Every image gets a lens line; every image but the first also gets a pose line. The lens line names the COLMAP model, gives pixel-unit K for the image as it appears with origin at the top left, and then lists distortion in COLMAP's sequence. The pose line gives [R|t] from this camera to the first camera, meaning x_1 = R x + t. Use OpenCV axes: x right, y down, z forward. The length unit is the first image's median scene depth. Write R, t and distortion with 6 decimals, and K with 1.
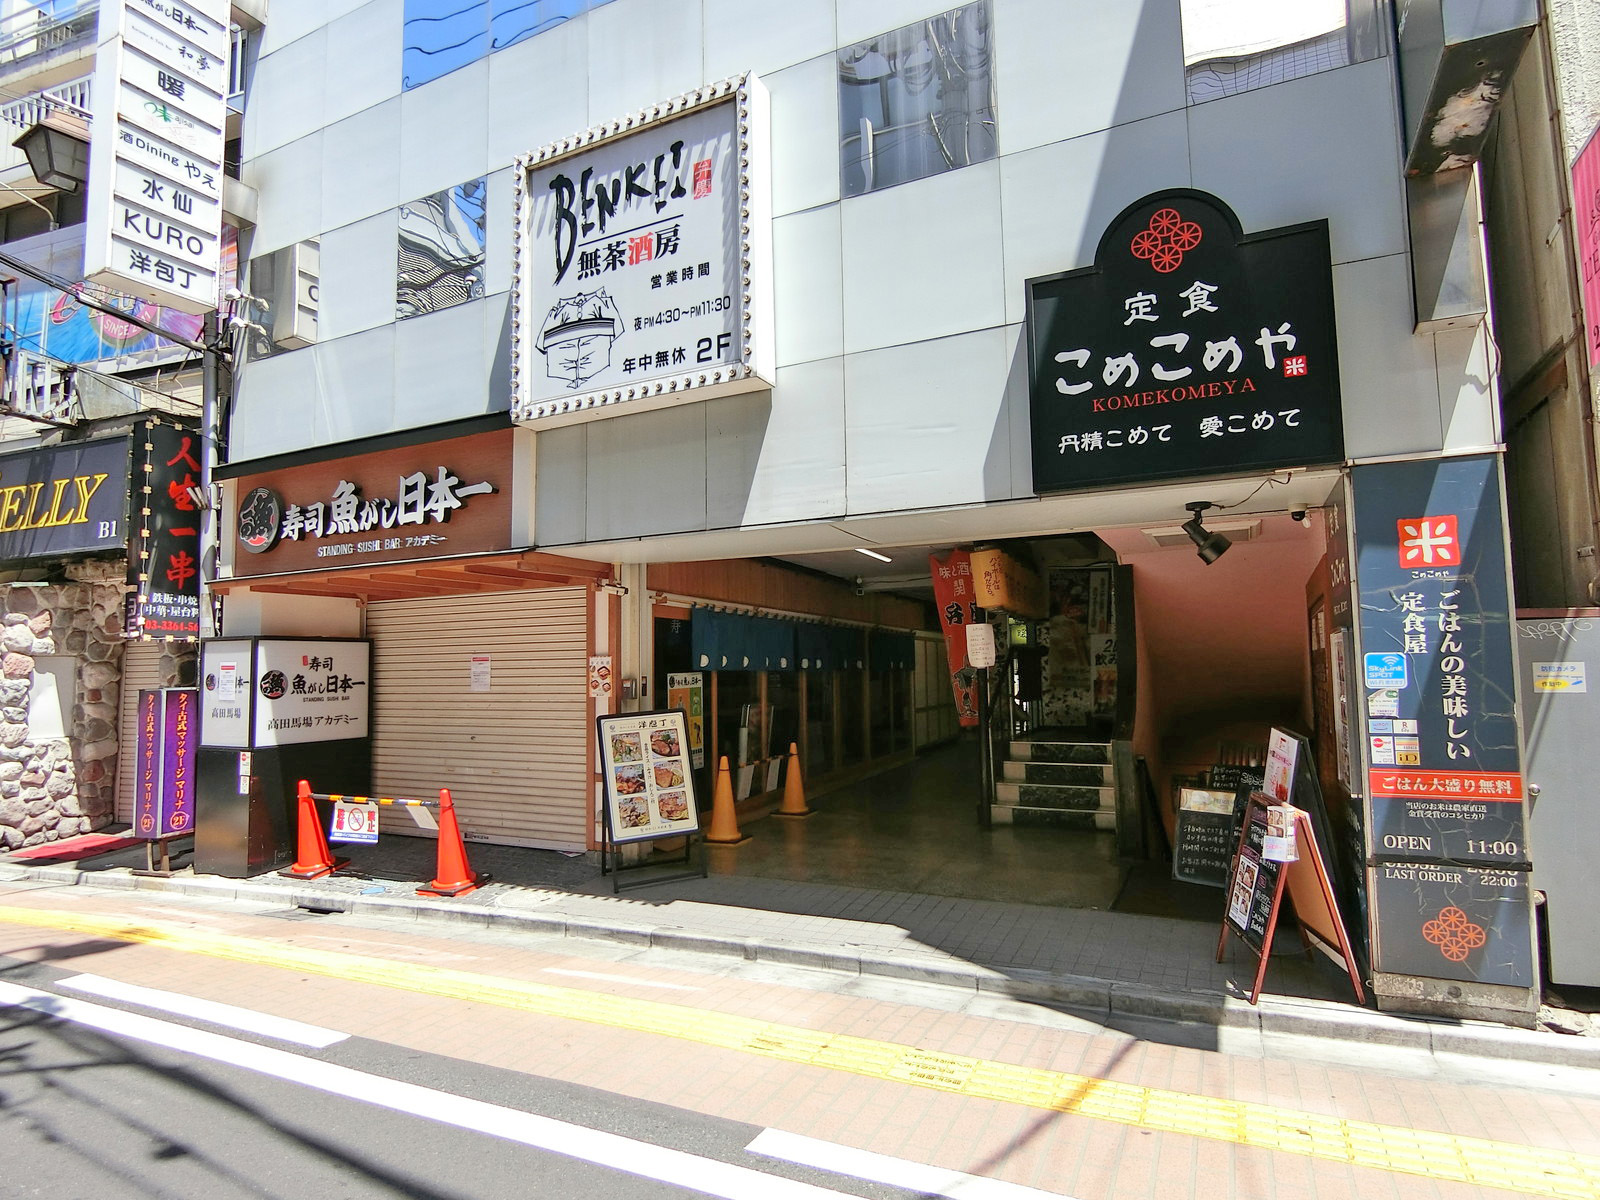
lens RADIAL K [[892.1, 0, 792.4], [0, 892.1, 602.9], [0, 0, 1]] dist [-0.002474, -0.010219]
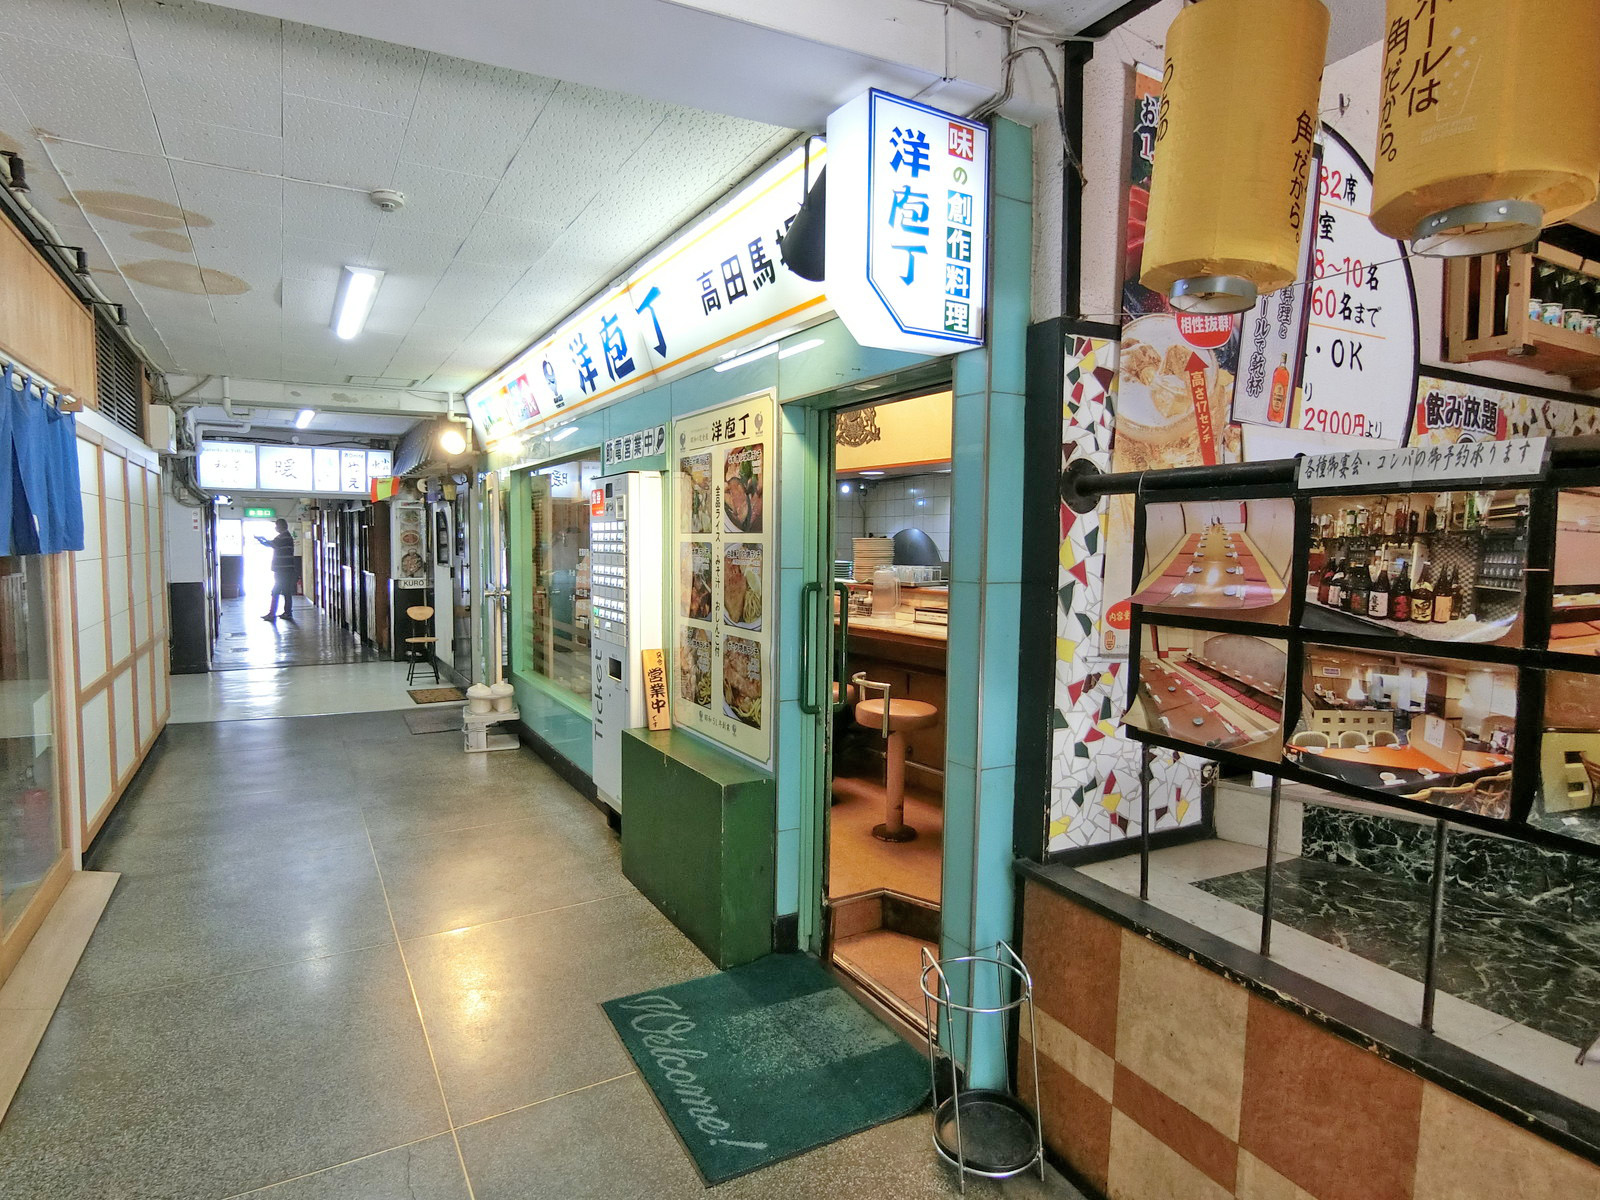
lens RADIAL K [[892.1, 0, 792.4], [0, 892.1, 602.9], [0, 0, 1]] dist [-0.002474, -0.010219]
pose [[0.606780, -0.036272, 0.794042, 0.155624], [-0.079606, 0.991163, 0.106108, 0.124099], [-0.790873, -0.127595, 0.598531, 1.798523]]
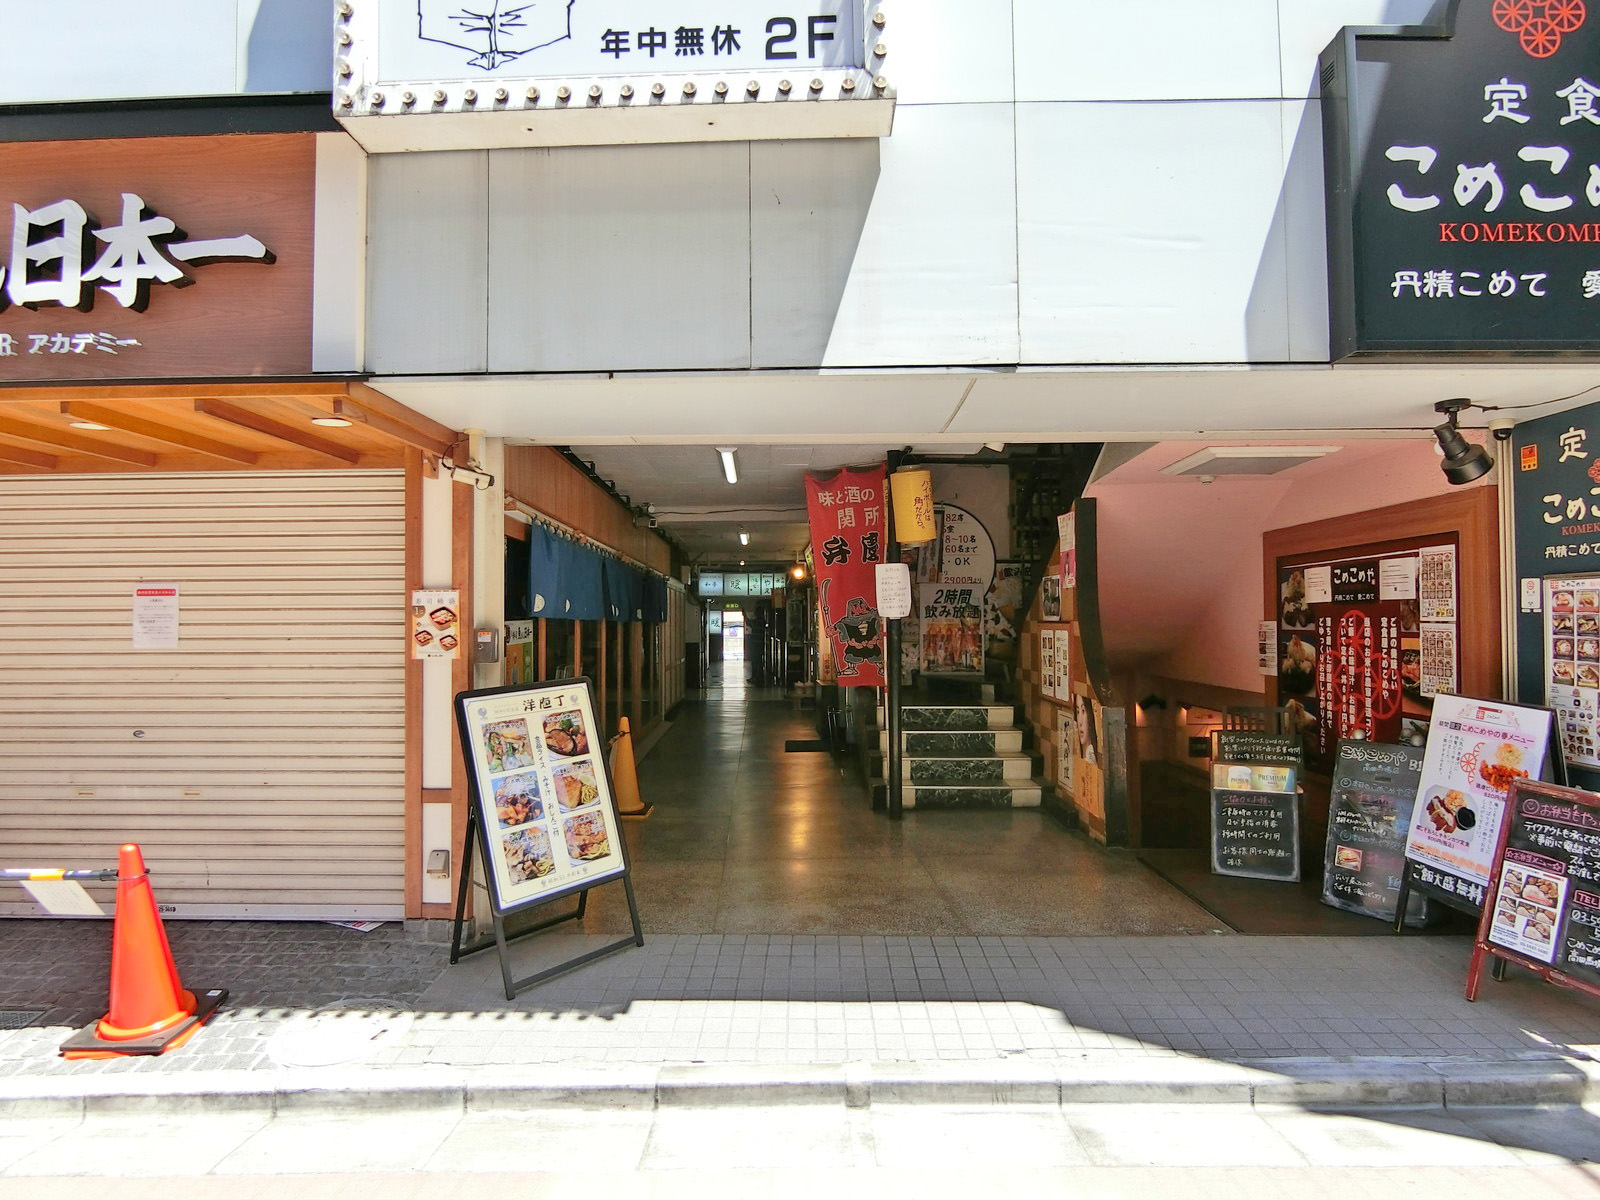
lens RADIAL K [[892.1, 0, 792.4], [0, 892.1, 602.9], [0, 0, 1]] dist [-0.002474, -0.010219]
pose [[0.906601, 0.019607, 0.421533, -0.303701], [-0.041624, 0.998204, 0.043092, 0.040768], [-0.419931, -0.056614, 0.905789, 0.453070]]
